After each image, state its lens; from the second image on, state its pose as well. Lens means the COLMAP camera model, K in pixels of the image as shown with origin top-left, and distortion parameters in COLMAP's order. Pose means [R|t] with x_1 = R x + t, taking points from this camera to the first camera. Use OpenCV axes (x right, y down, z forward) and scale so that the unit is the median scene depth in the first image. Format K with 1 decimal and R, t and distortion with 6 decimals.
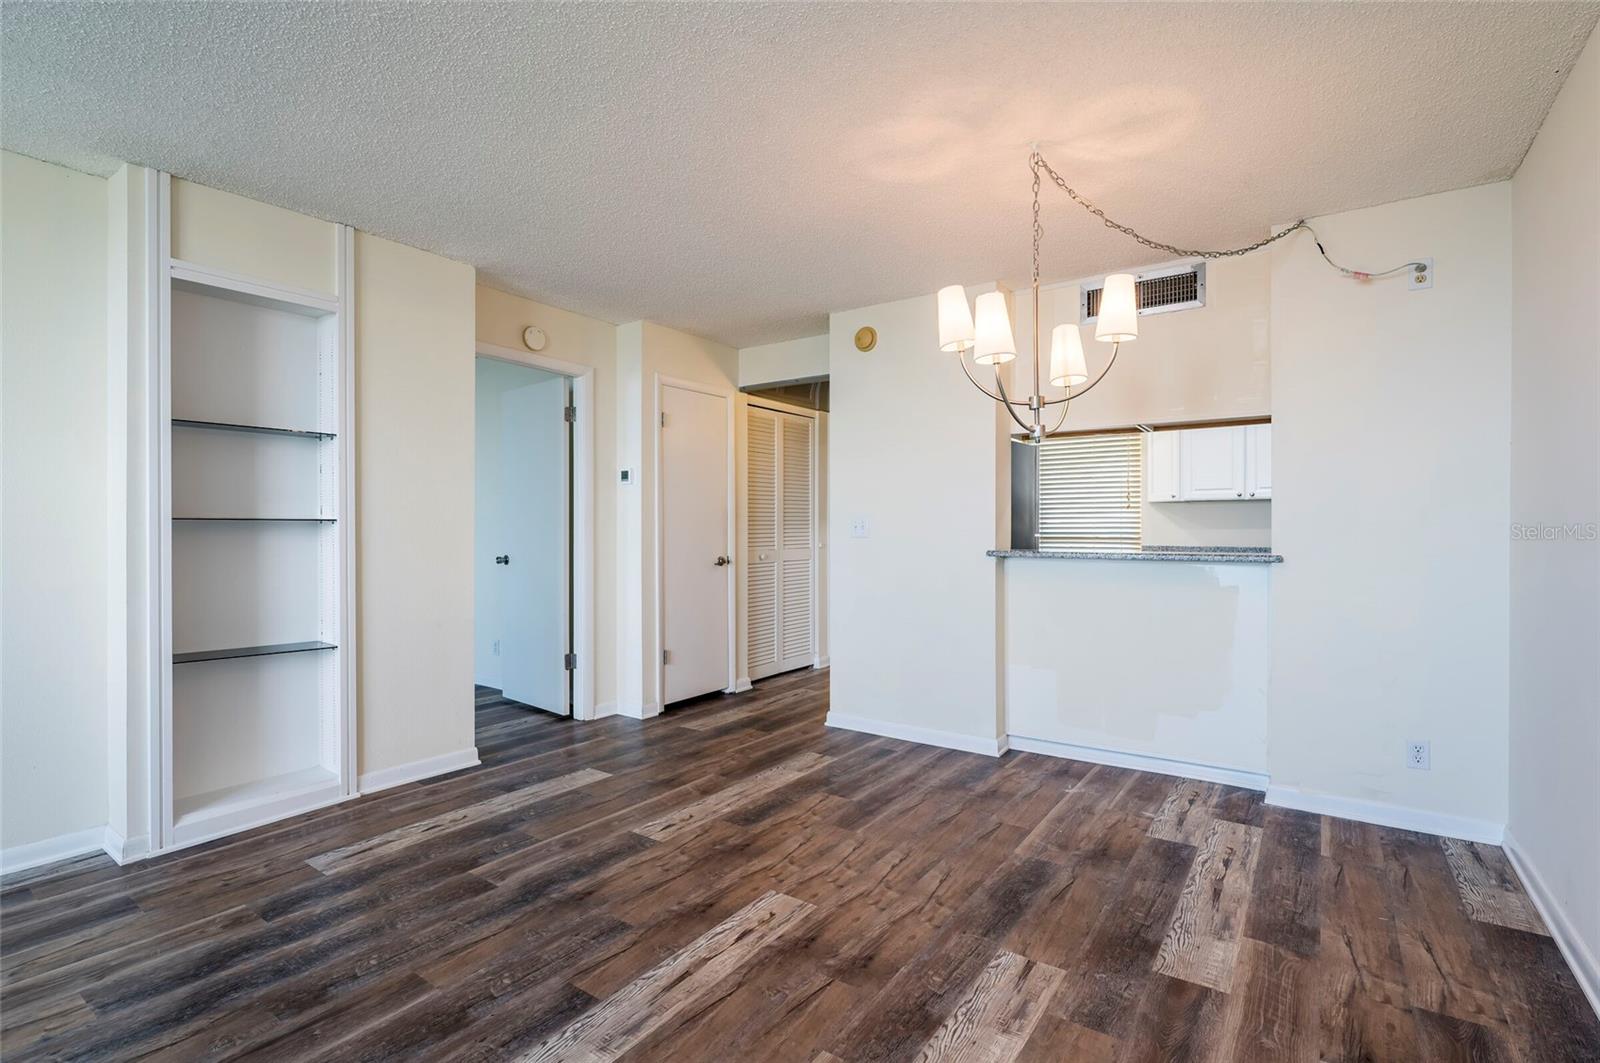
lens RADIAL K [[736.4, 0, 803.2], [0, 736.4, 538.7], [0, 0, 1]] dist [-0.007749, -0.000503]
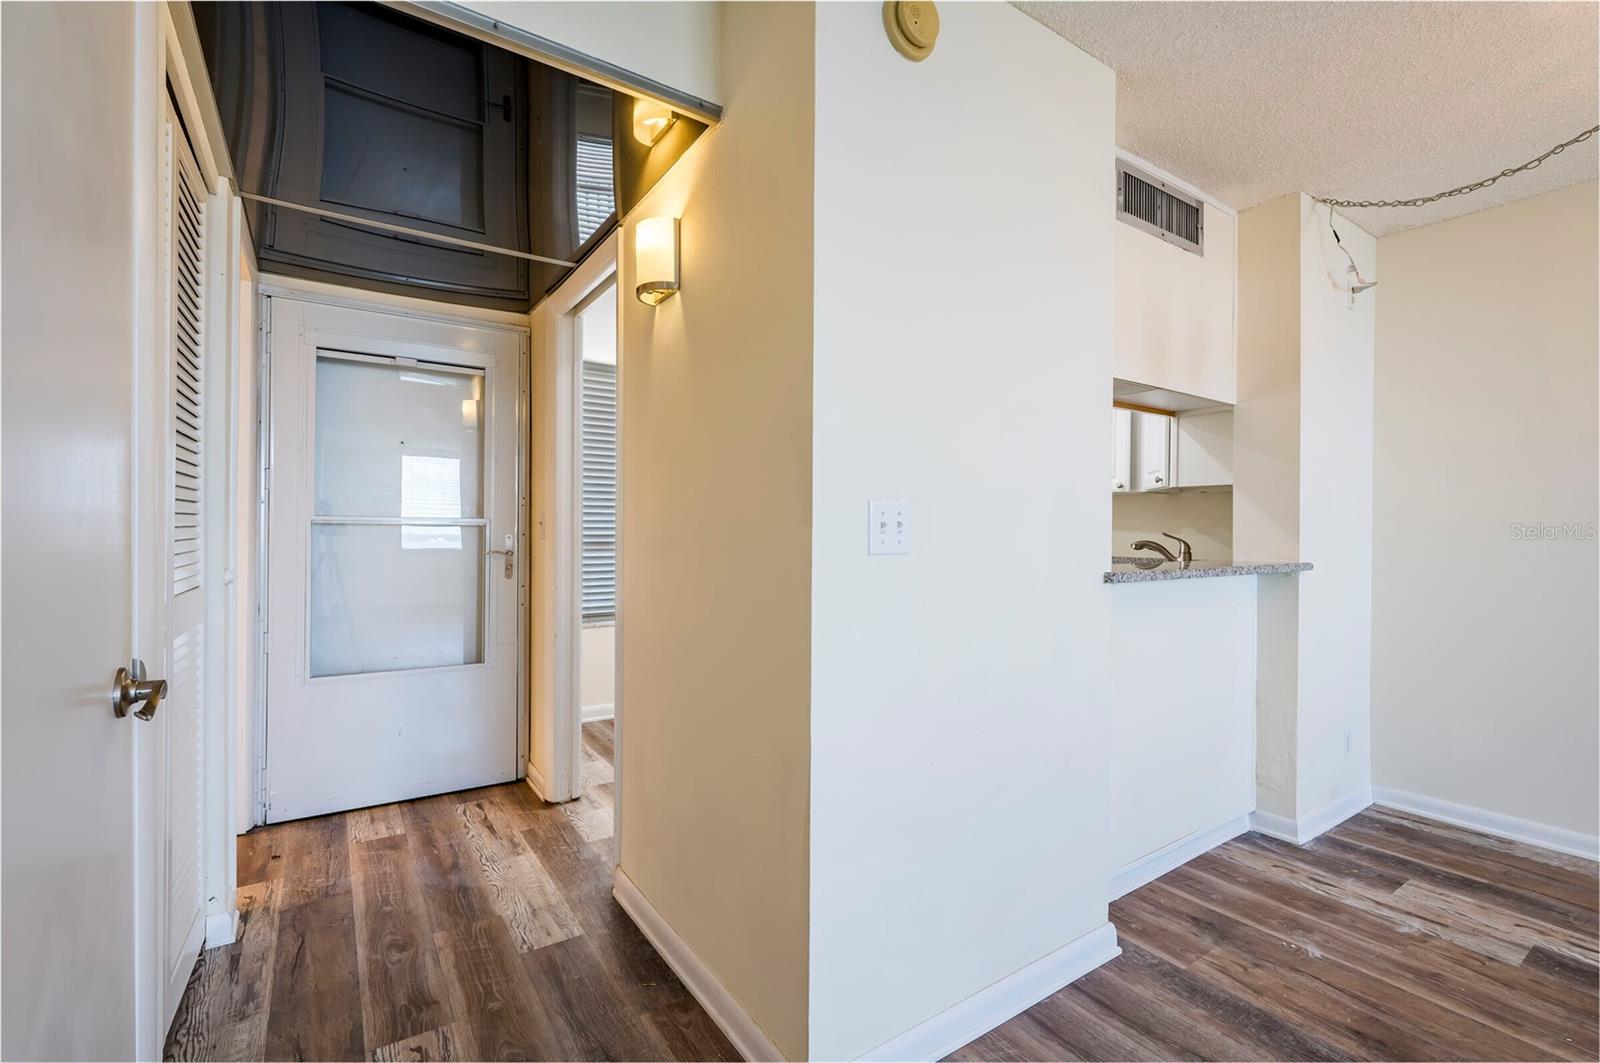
lens RADIAL K [[704.5, 0, 807.2], [0, 704.5, 530.8], [0, 0, 1]] dist [0.002042, -0.002373]
pose [[0.353361, 0.008027, 0.935453, -0.408009], [0.009933, 0.999875, -0.012332, -0.011085], [-0.935434, 0.013650, 0.353237, 1.394658]]
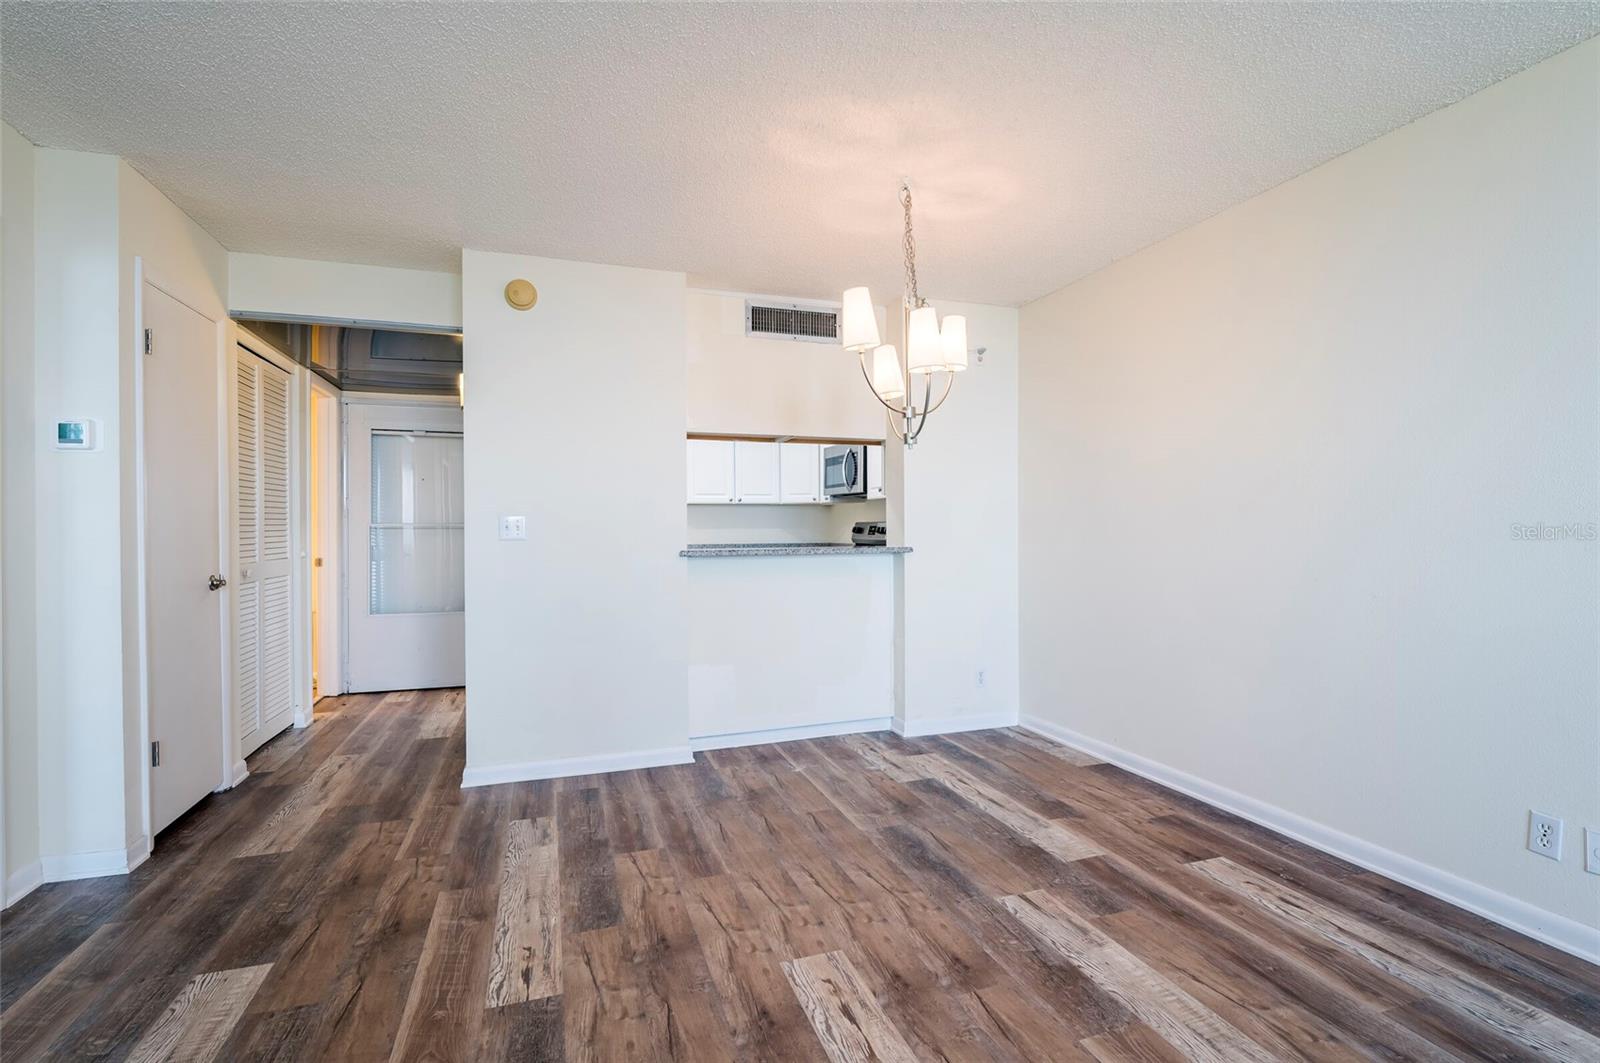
lens RADIAL K [[739.2, 0, 802.9], [0, 739.2, 531.1], [0, 0, 1]] dist [-0.004138, -0.001309]
pose [[0.586533, -0.006749, 0.809897, -0.595381], [0.018814, 0.999809, -0.005294, -0.001413], [-0.809707, 0.018343, 0.586548, 0.414366]]
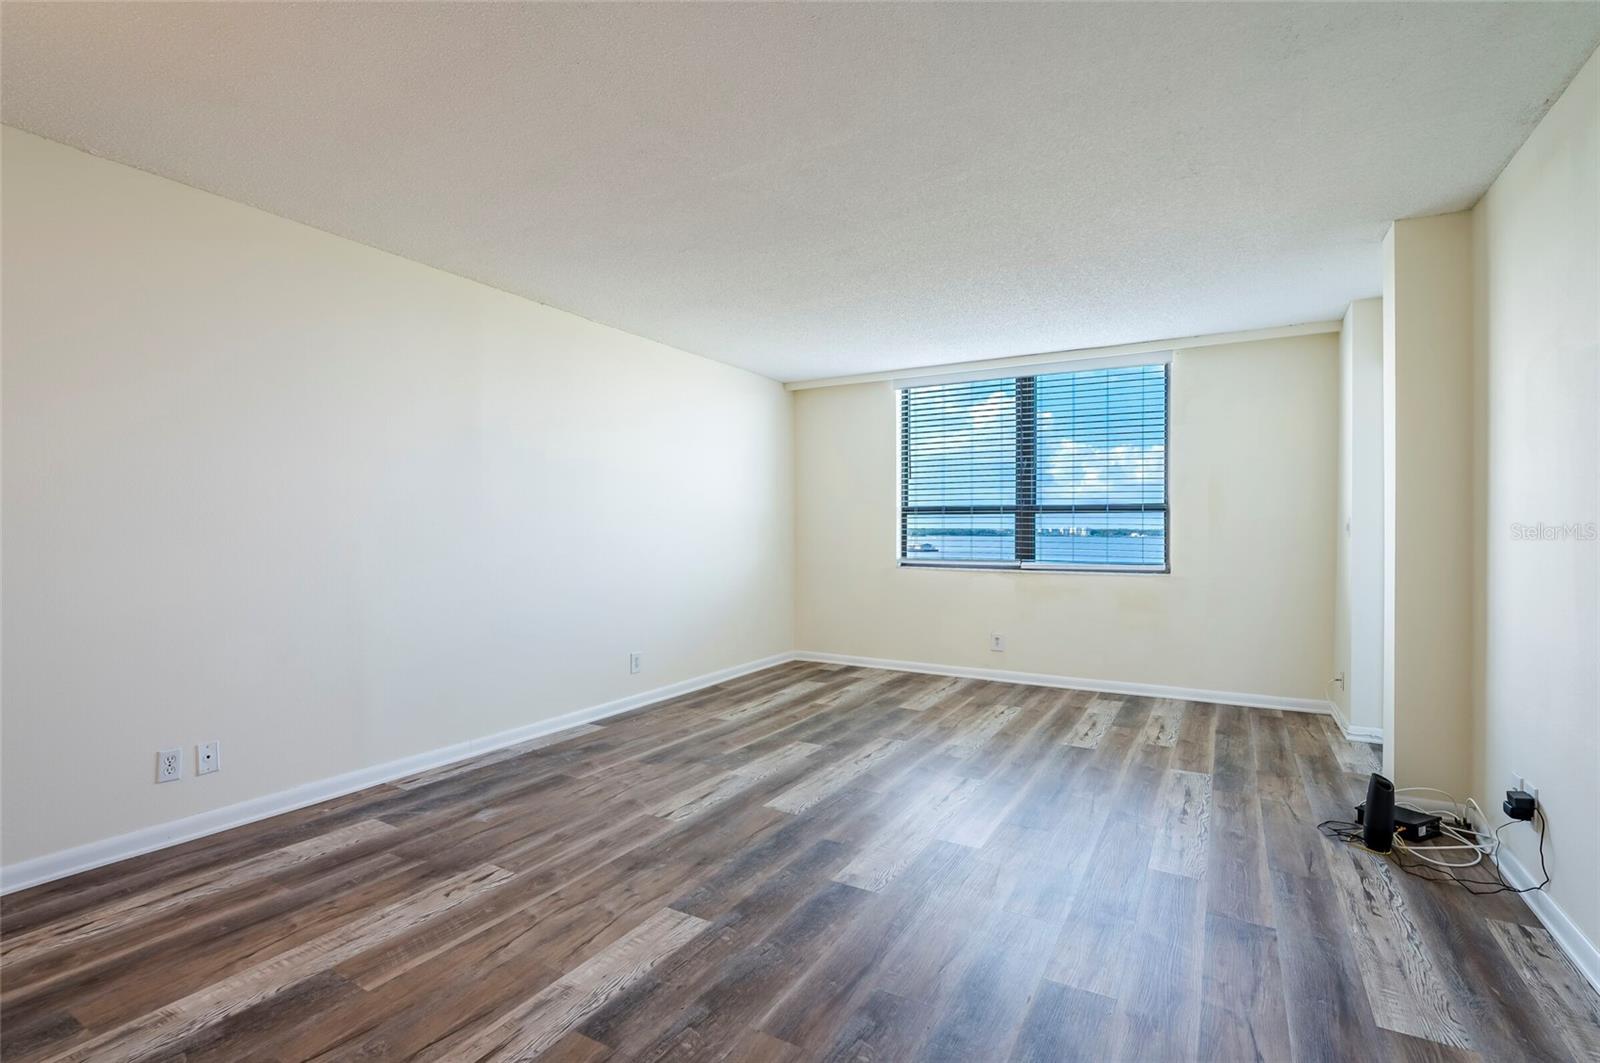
lens RADIAL K [[738.4, 0, 800.5], [0, 738.4, 528.2], [0, 0, 1]] dist [-0.005712, -0.001070]
pose [[-0.995826, -0.002941, -0.091224, -0.312763], [-0.004196, 0.999899, 0.013565, -0.018542], [0.091175, 0.013891, -0.995738, 1.284946]]
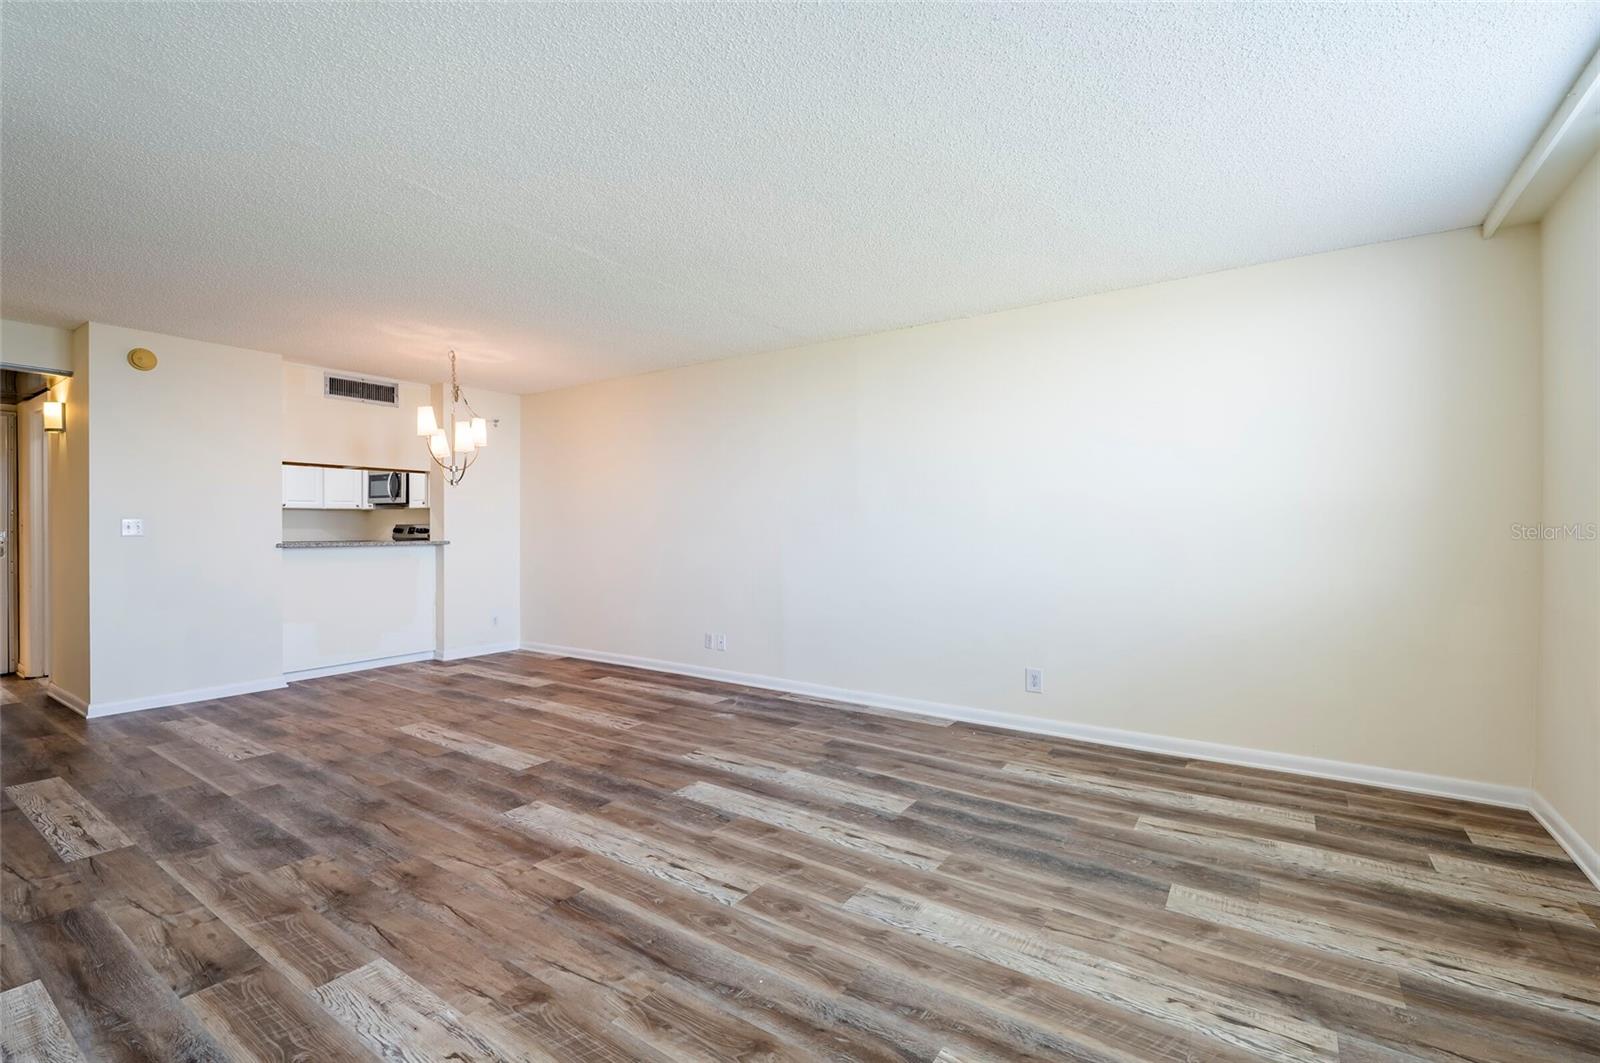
lens RADIAL K [[704.5, 0, 802.8], [0, 704.5, 530.1], [0, 0, 1]] dist [0.002042, -0.002373]
pose [[-0.011534, -0.002851, 0.999929, -1.515516], [0.016971, 0.999851, 0.003047, 0.004656], [-0.999789, 0.017005, -0.011484, 0.010513]]
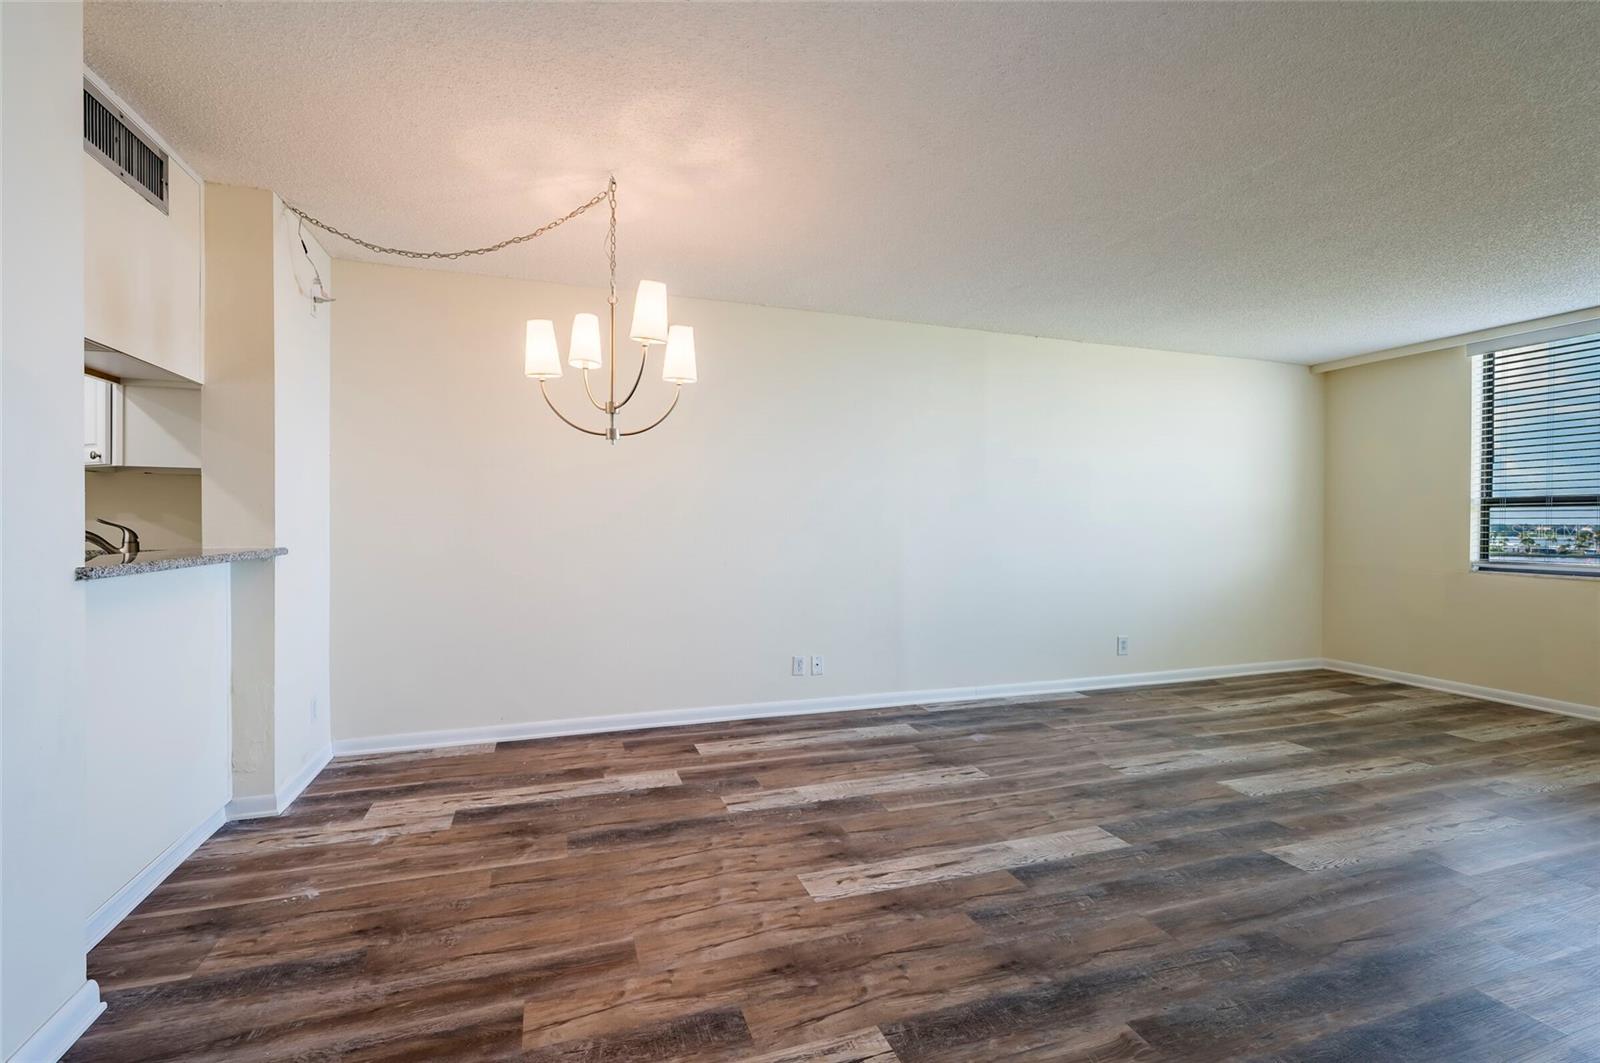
lens RADIAL K [[704.5, 0, 803.8], [0, 704.5, 535.0], [0, 0, 1]] dist [0.002042, -0.002373]
pose [[-0.812650, -0.013935, 0.582586, -0.475338], [0.003438, 0.999582, 0.028705, -0.019765], [-0.582743, 0.025330, -0.812262, 1.486819]]
